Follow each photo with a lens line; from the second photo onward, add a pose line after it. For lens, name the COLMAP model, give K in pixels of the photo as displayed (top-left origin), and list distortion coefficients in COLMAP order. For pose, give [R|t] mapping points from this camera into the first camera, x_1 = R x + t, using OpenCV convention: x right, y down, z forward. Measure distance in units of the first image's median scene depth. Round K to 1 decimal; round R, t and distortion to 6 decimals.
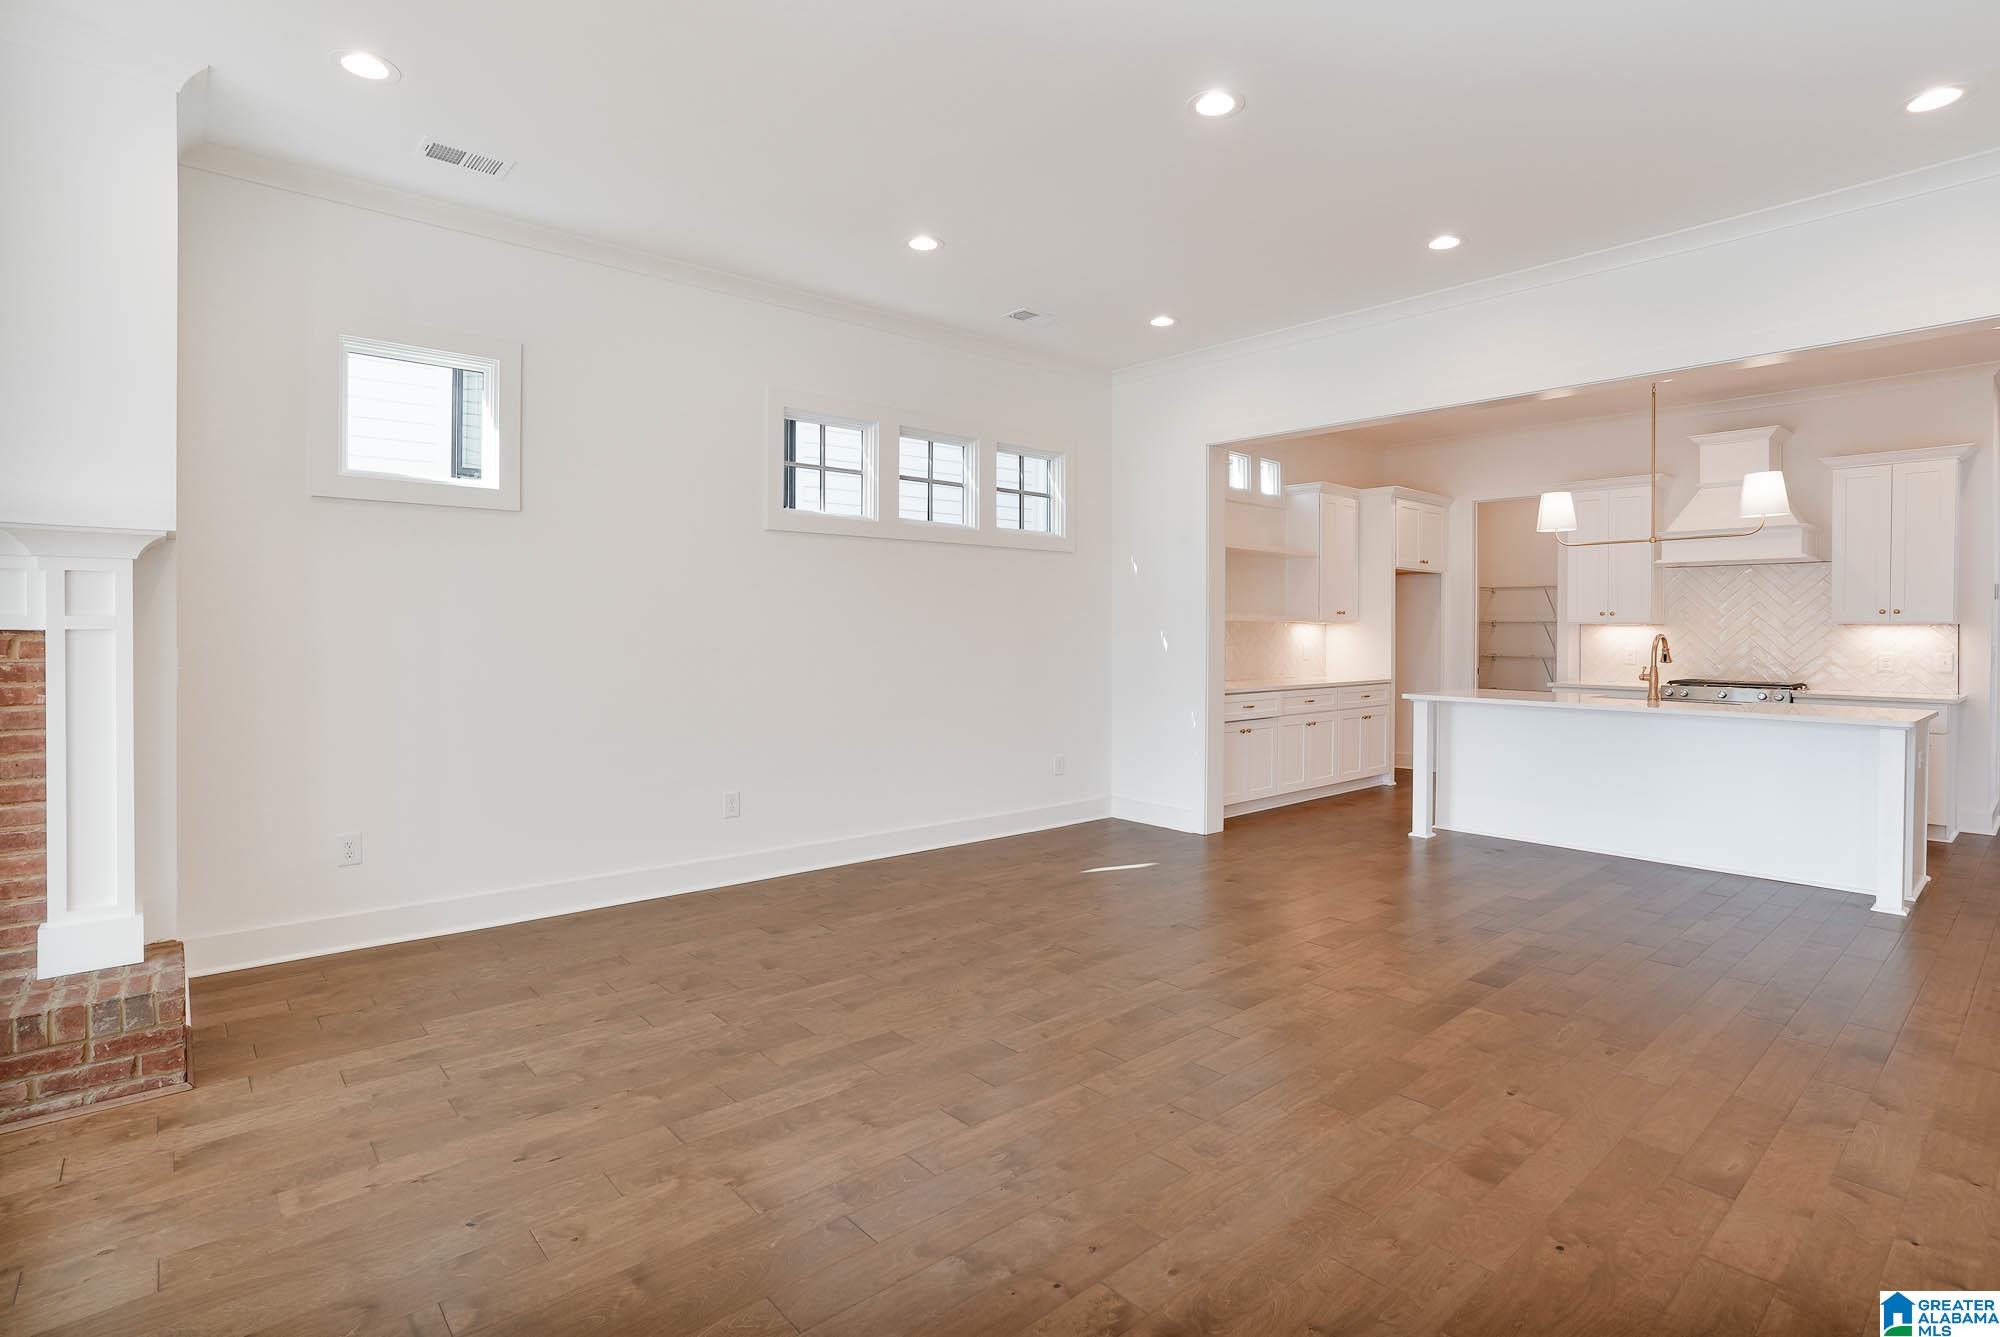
lens RADIAL K [[990.4, 0, 1006.1], [0, 990.4, 631.2], [0, 0, 1]] dist [-0.029899, 0.009506]
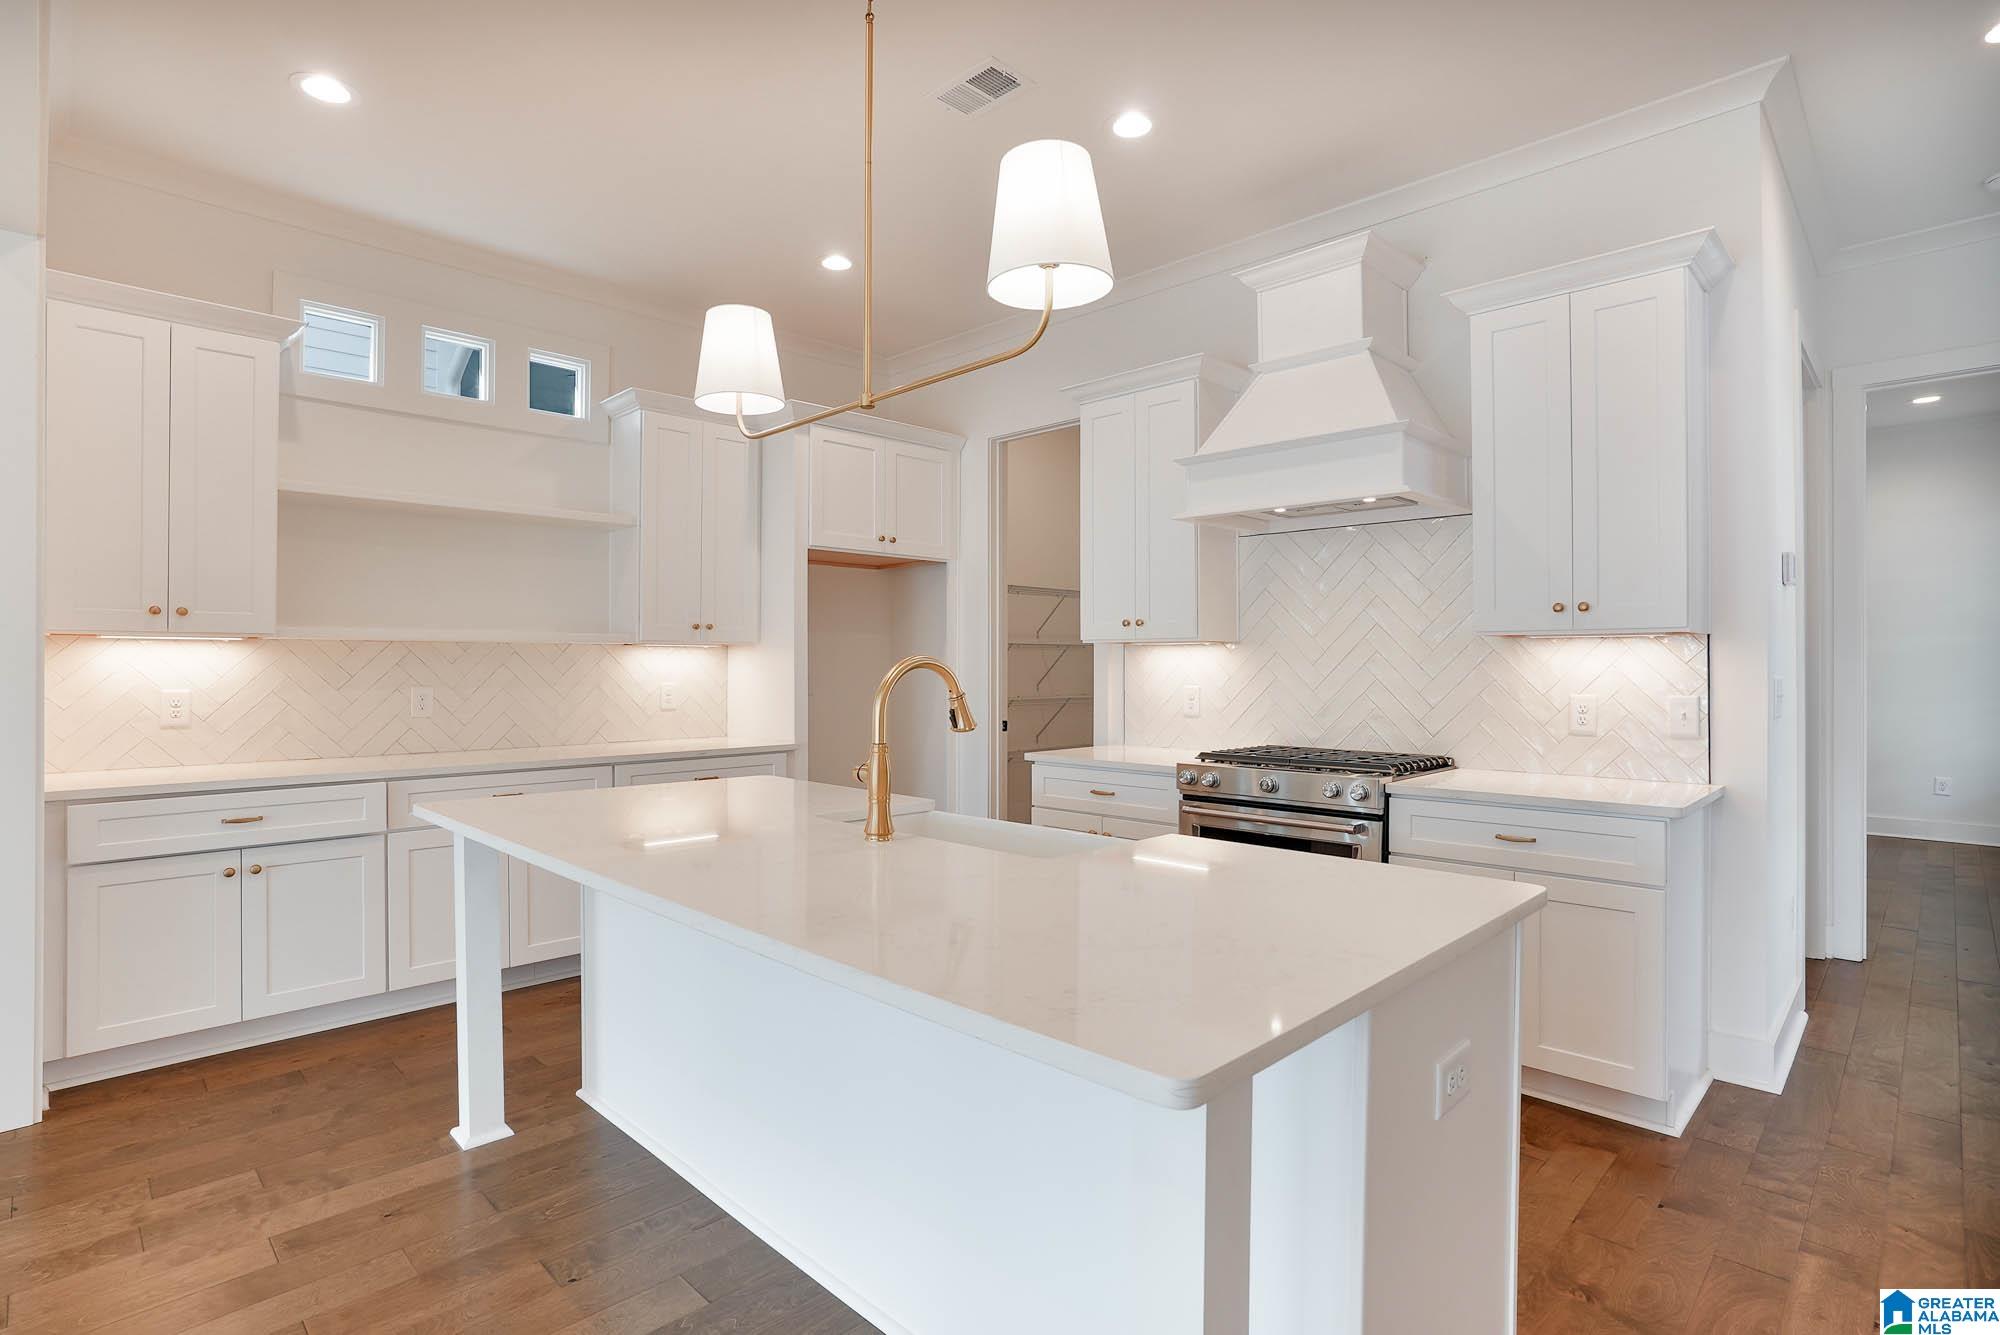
lens RADIAL K [[990.4, 0, 1018.6], [0, 990.4, 655.7], [0, 0, 1]] dist [-0.029899, 0.009506]
pose [[0.998188, -0.006681, 0.059798, 0.540320], [0.007126, 0.999948, -0.007237, 0.003775], [-0.059747, 0.007650, 0.998184, 0.477521]]
